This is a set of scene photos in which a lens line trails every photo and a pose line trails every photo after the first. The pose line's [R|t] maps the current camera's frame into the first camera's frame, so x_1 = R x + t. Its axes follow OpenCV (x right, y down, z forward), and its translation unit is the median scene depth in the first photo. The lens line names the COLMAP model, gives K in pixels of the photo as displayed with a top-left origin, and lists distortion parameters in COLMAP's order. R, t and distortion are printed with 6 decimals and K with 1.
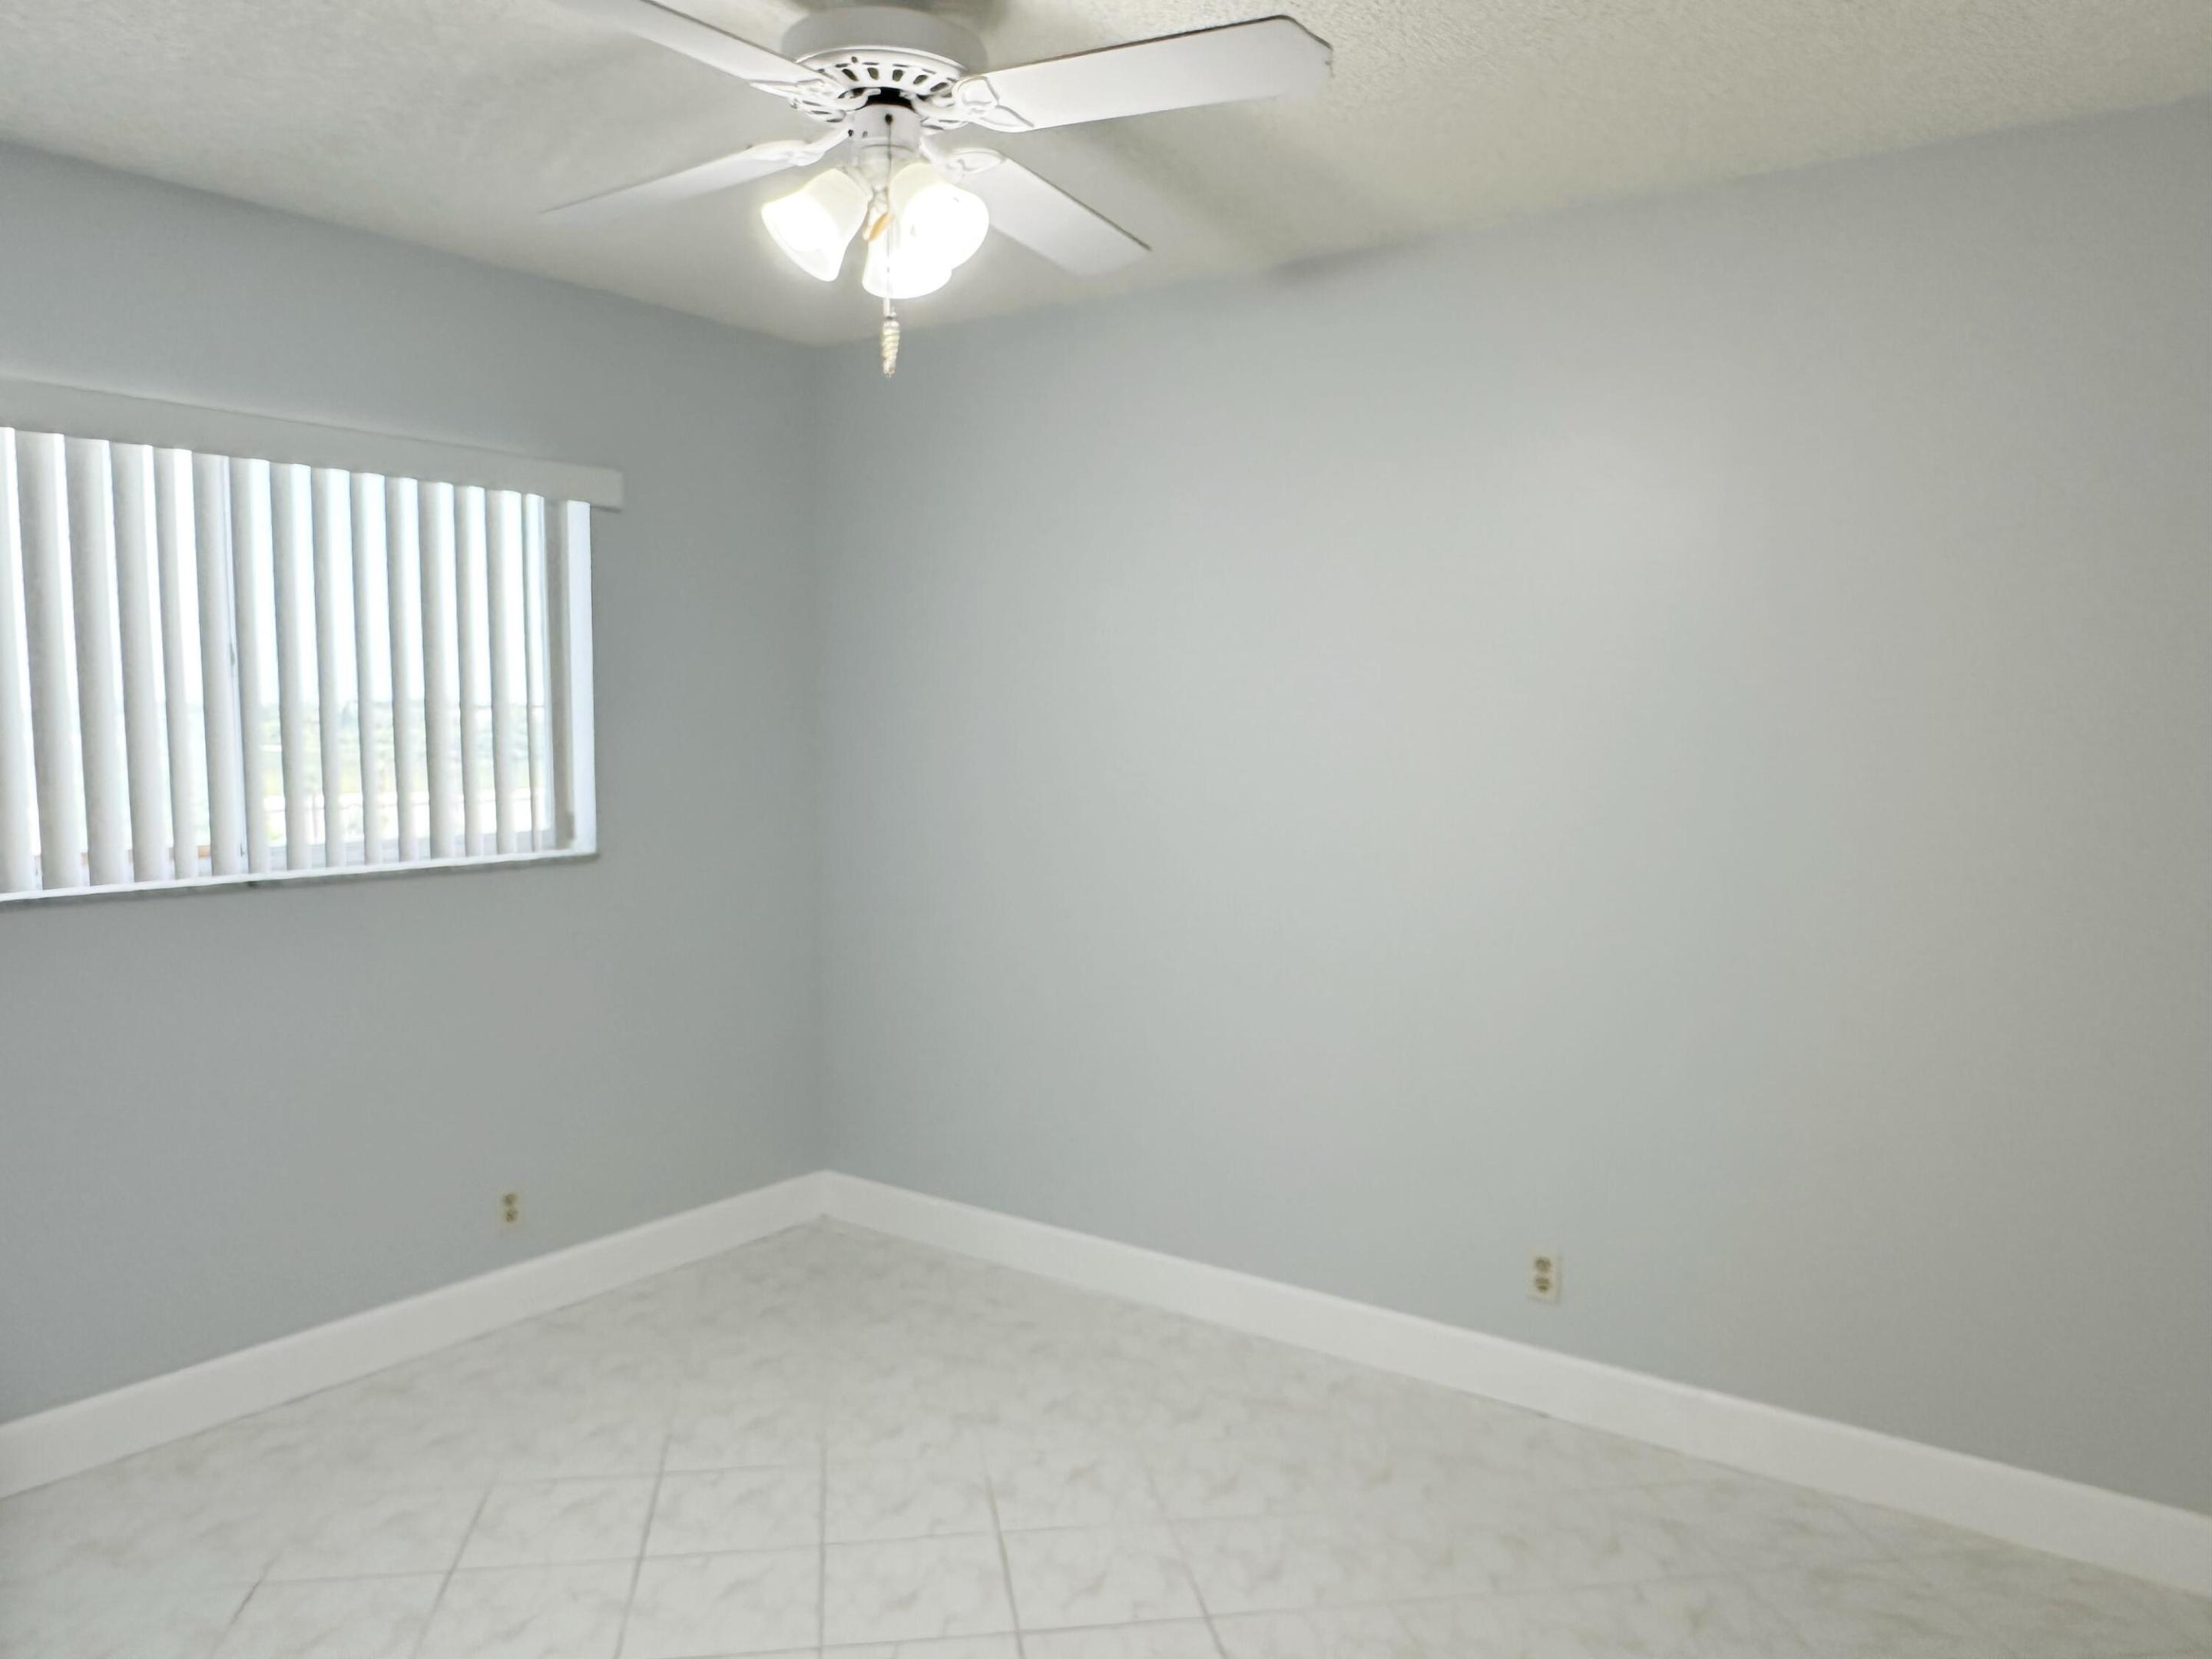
lens RADIAL K [[1567.4, 0, 1106.0], [0, 1567.4, 829.5], [0, 0, 1]] dist [-0.009645, 0.003369]
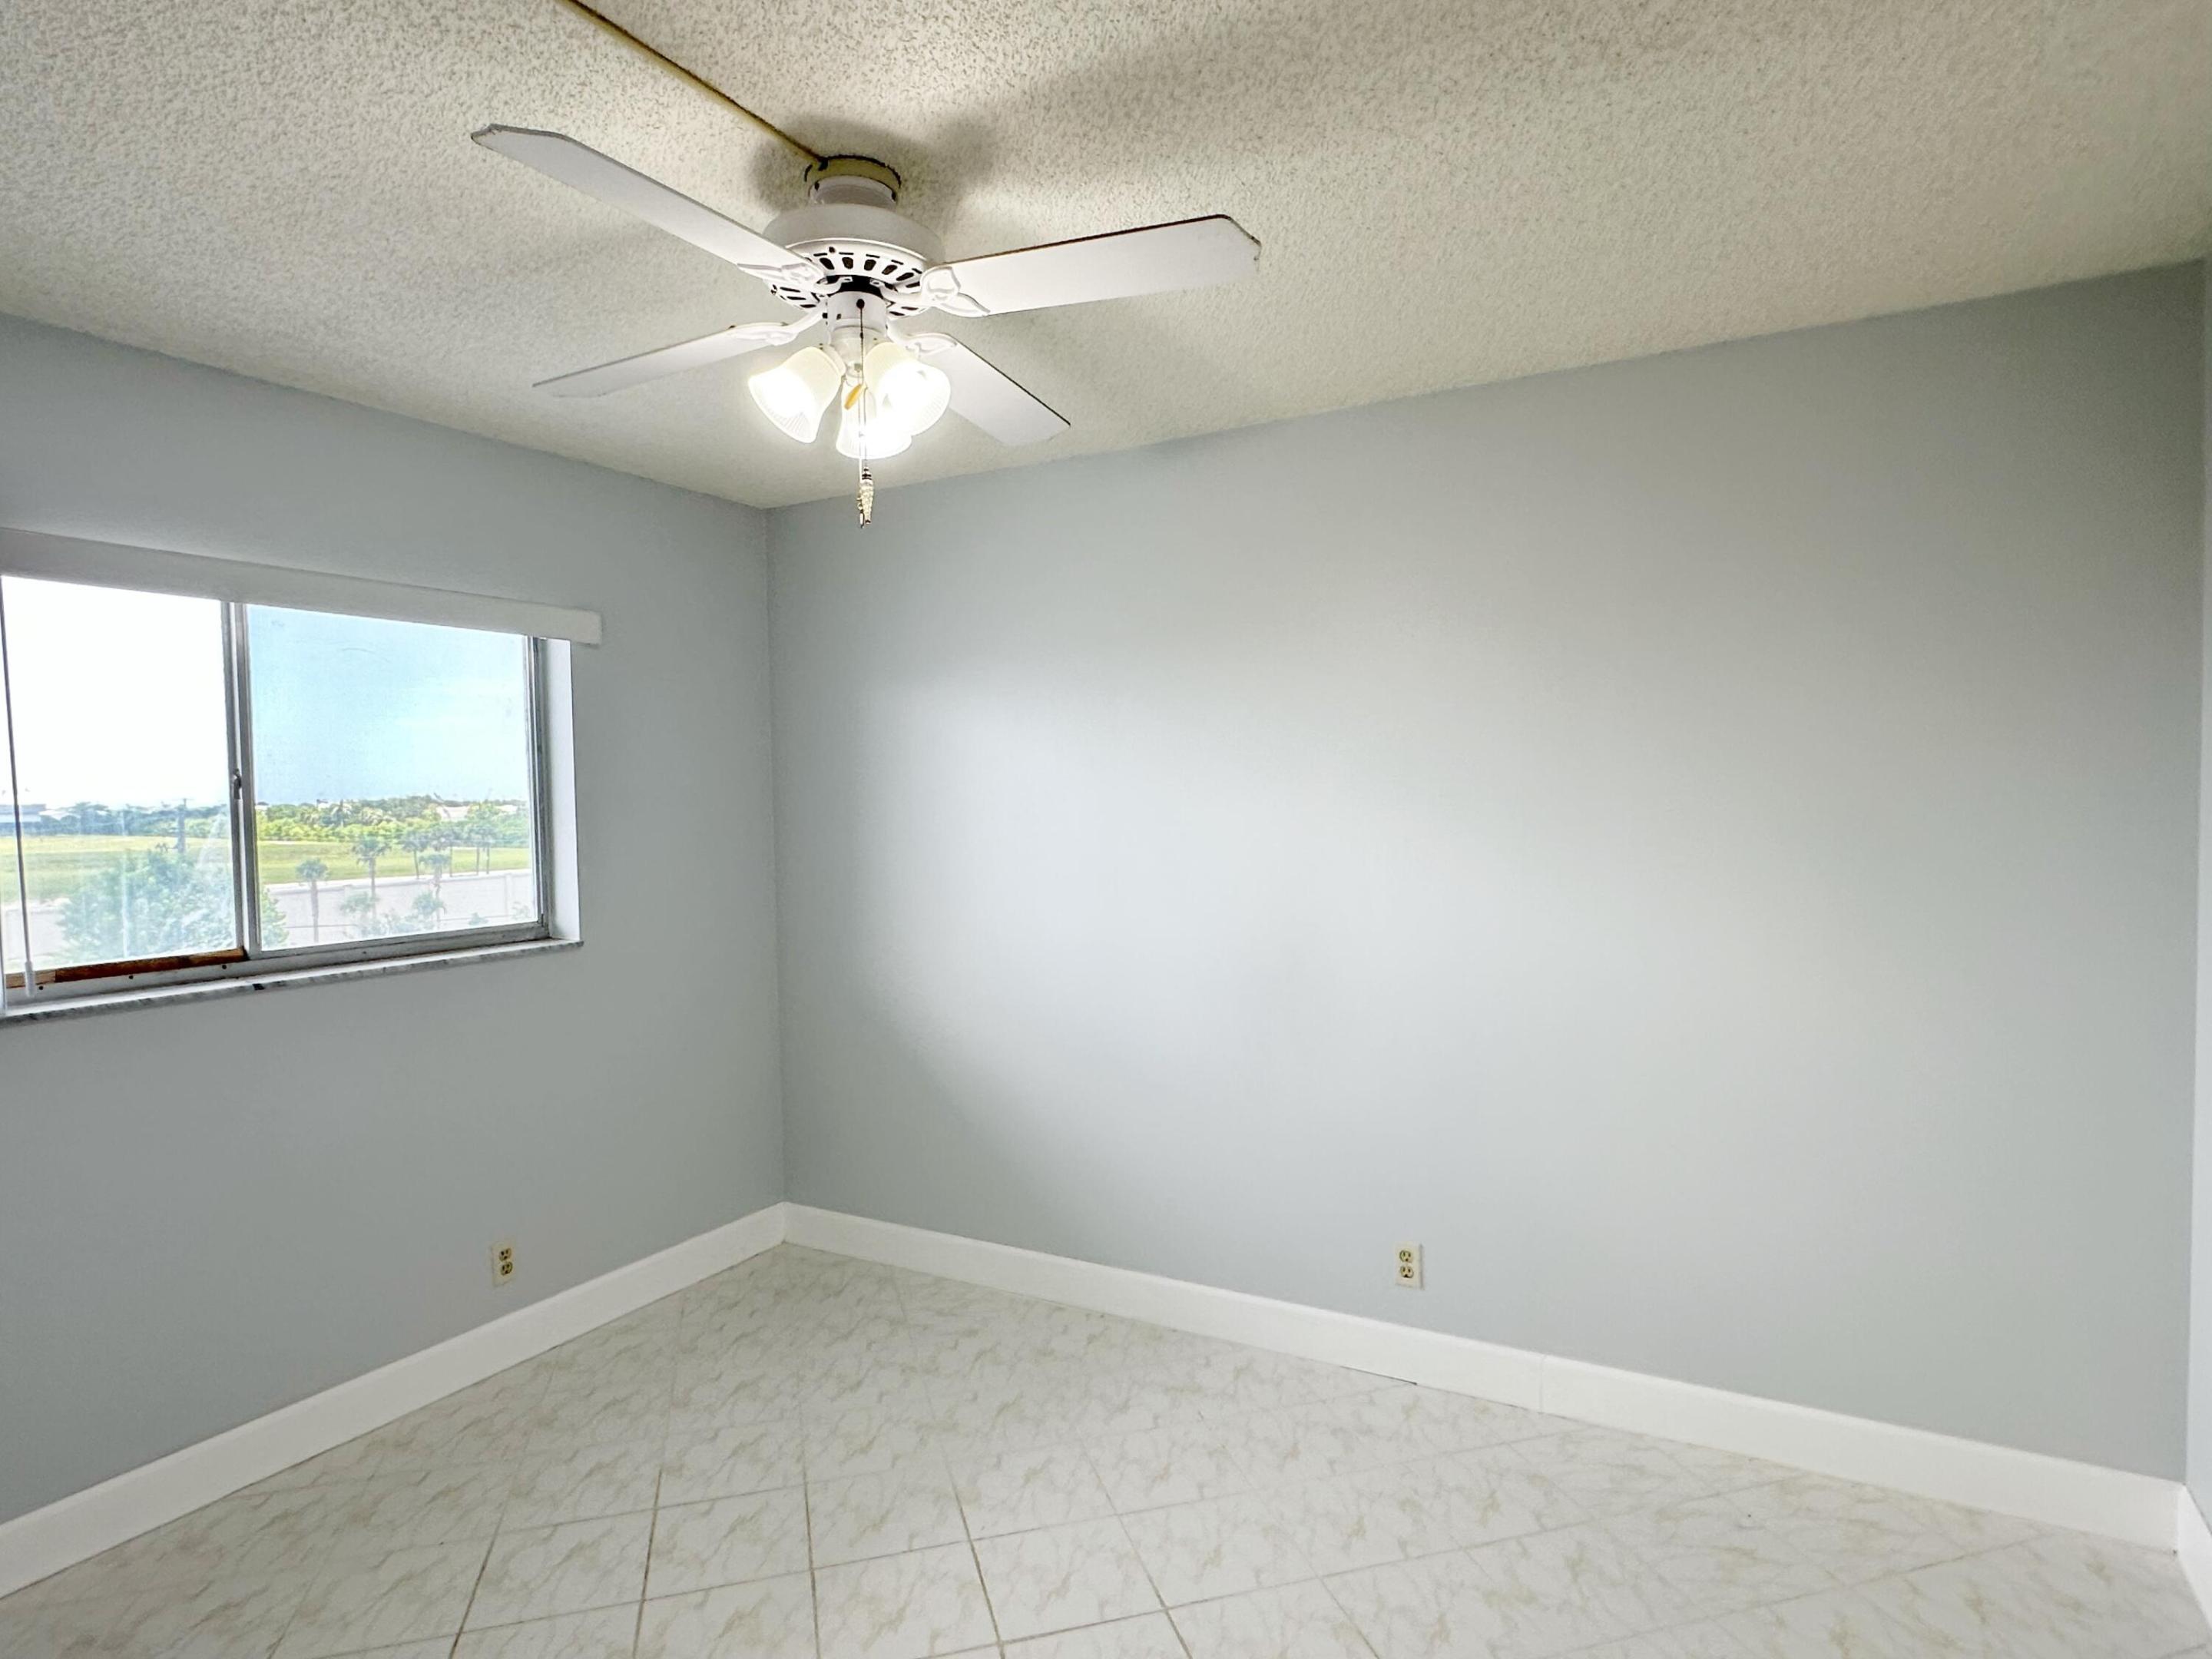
lens RADIAL K [[1207.1, 0, 1111.9], [0, 1207.1, 823.9], [0, 0, 1]] dist [-0.002024, -0.000129]
pose [[0.992739, -0.028365, 0.116897, -0.058964], [0.034151, 0.998273, -0.047799, -0.023496], [-0.115340, 0.051444, 0.991993, 0.106383]]
